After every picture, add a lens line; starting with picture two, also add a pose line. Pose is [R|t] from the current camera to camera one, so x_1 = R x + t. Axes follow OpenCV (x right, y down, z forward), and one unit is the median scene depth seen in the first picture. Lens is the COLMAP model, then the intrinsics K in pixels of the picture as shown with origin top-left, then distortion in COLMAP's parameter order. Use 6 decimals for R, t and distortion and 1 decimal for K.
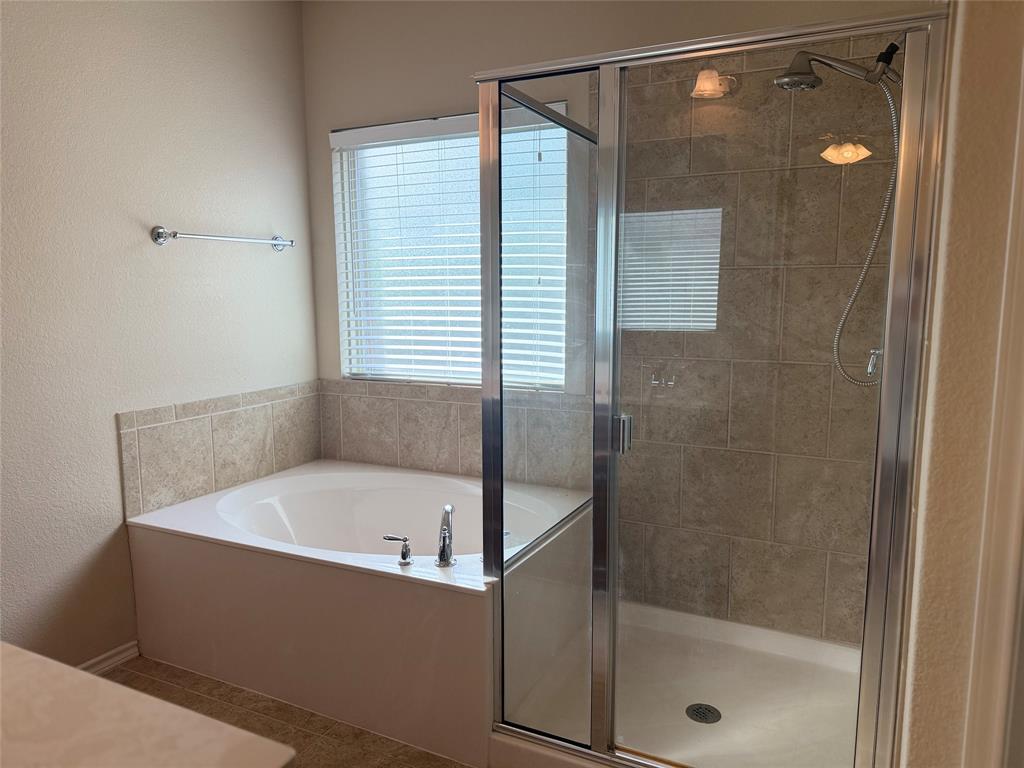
lens RADIAL K [[720.7, 0, 508.4], [0, 720.7, 393.5], [0, 0, 1]] dist [0.023306, -0.026808]
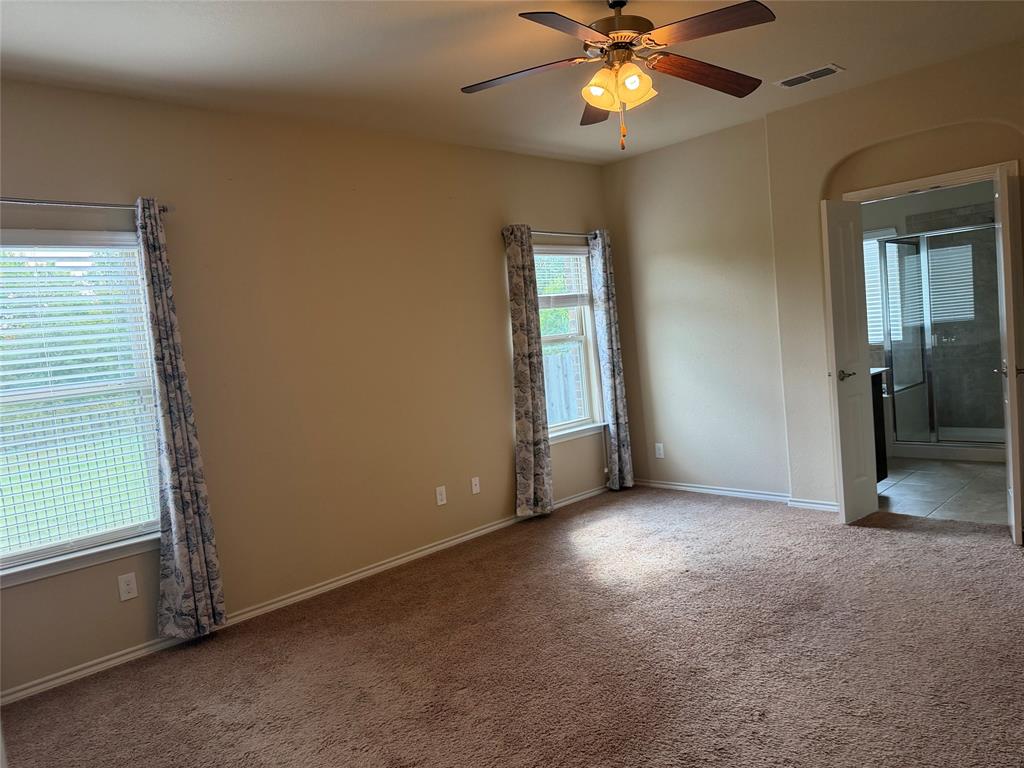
lens RADIAL K [[720.7, 0, 506.3], [0, 720.7, 379.5], [0, 0, 1]] dist [0.023306, -0.026808]
pose [[0.944861, -0.064546, -0.321047, -0.467992], [0.043243, 0.996390, -0.073056, 0.276496], [0.324603, 0.055144, 0.944241, -1.980992]]
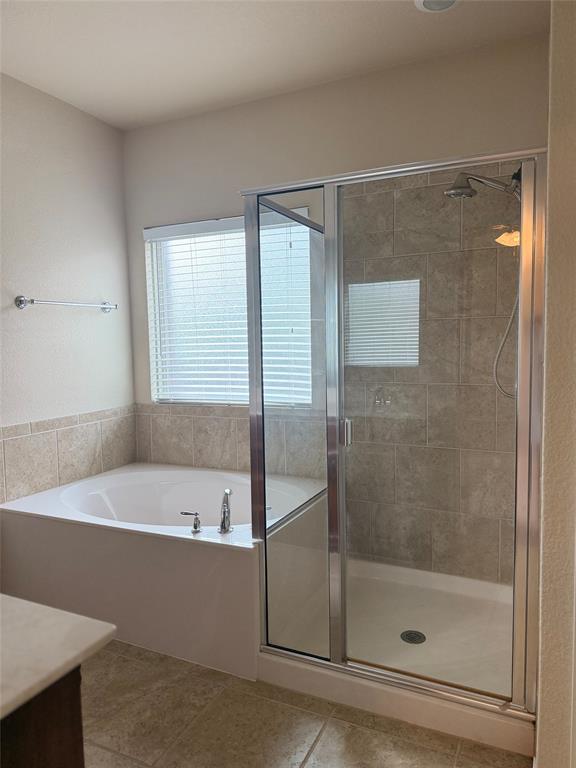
lens RADIAL K [[540.5, 0, 290.3], [0, 540.5, 382.1], [0, 0, 1]] dist [0.023306, -0.026808]
pose [[0.999657, -0.016707, 0.020168, 0.018949], [0.018008, 0.997647, -0.066149, 0.016967], [-0.019016, 0.066489, 0.997606, -0.057827]]
